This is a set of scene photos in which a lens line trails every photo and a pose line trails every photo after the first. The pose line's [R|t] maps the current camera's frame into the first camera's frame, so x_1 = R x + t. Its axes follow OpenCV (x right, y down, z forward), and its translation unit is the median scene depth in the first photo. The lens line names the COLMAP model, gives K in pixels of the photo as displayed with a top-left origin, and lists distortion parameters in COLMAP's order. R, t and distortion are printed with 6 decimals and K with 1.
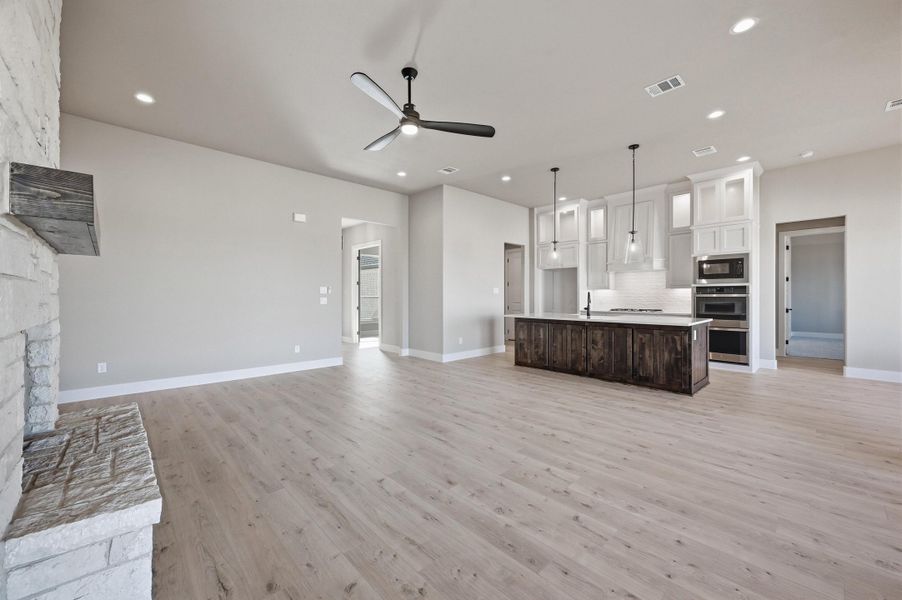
lens RADIAL K [[355.8, 0, 450.0], [0, 355.8, 295.9], [0, 0, 1]] dist [-0.000050, -0.000030]
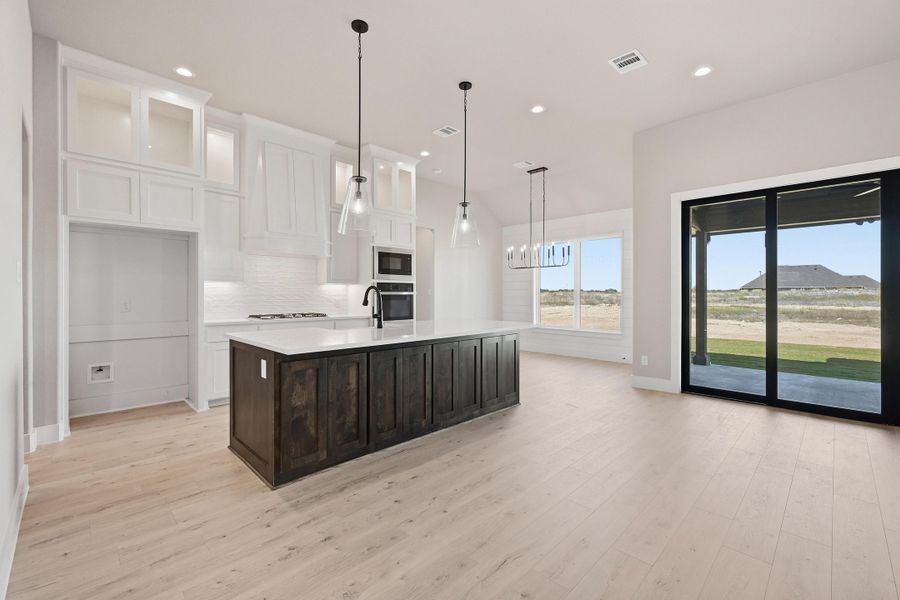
lens RADIAL K [[386.8, 0, 450.2], [0, 386.8, 293.9], [0, 0, 1]] dist [0.001255, 0.000057]
pose [[-0.027890, 0.002425, 0.999608, -0.223942], [-0.001301, 0.999996, -0.002462, 0.002530], [-0.999610, -0.001370, -0.027887, 0.895504]]
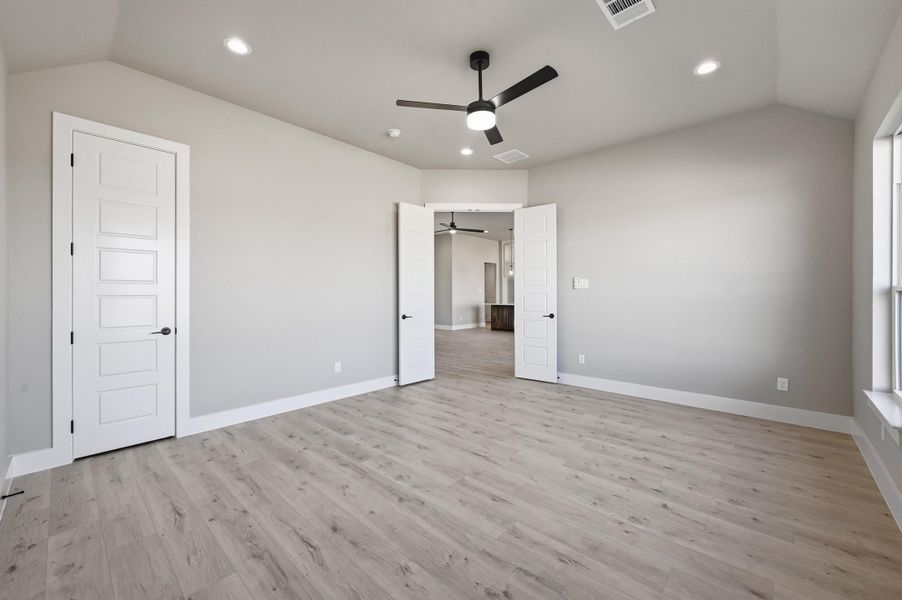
lens RADIAL K [[355.8, 0, 450.0], [0, 355.8, 295.9], [0, 0, 1]] dist [-0.000050, -0.000030]
pose [[0.997419, -0.005255, 0.071610, -0.181728], [0.004998, 0.999980, 0.003768, 0.004251], [-0.071629, -0.003401, 0.997426, -0.927024]]
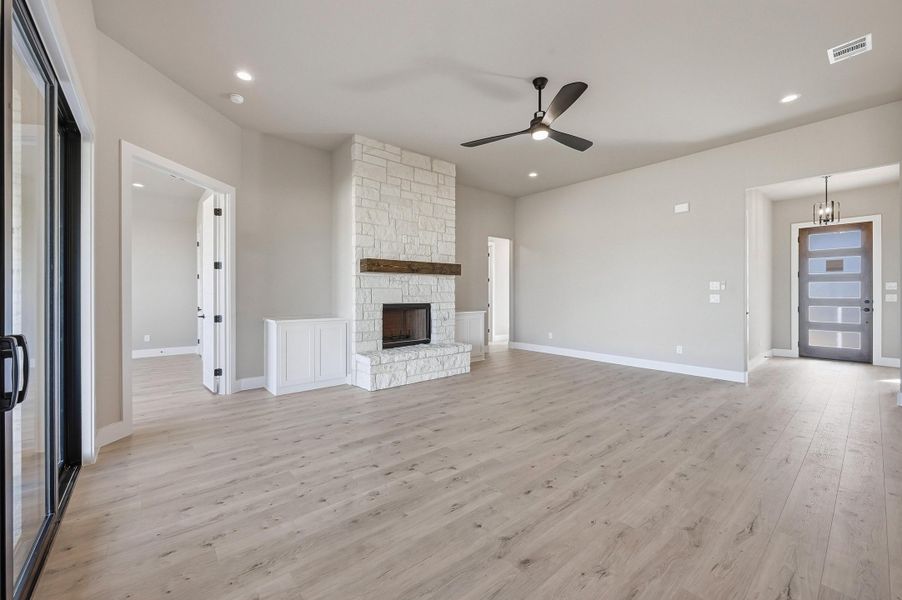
lens RADIAL K [[361.1, 0, 449.7], [0, 361.1, 292.4], [0, 0, 1]] dist [0.000360, 0.000036]
pose [[-0.058243, -0.000343, -0.998302, 0.552926], [0.002854, 0.999996, -0.000510, -0.001522], [0.998298, -0.002879, -0.058242, 0.451513]]
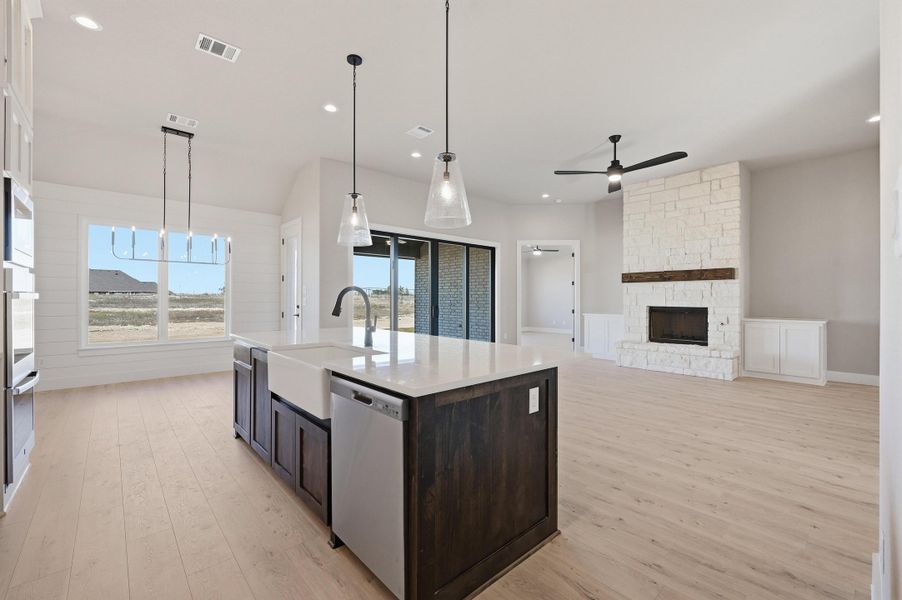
lens RADIAL K [[375.6, 0, 449.5], [0, 375.6, 296.8], [0, 0, 1]] dist [0.000325, -0.000045]
pose [[-0.999716, 0.000725, 0.023815, 0.283938], [0.000599, 0.999986, -0.005333, 0.002320], [-0.023818, -0.005317, -0.999702, 1.410638]]
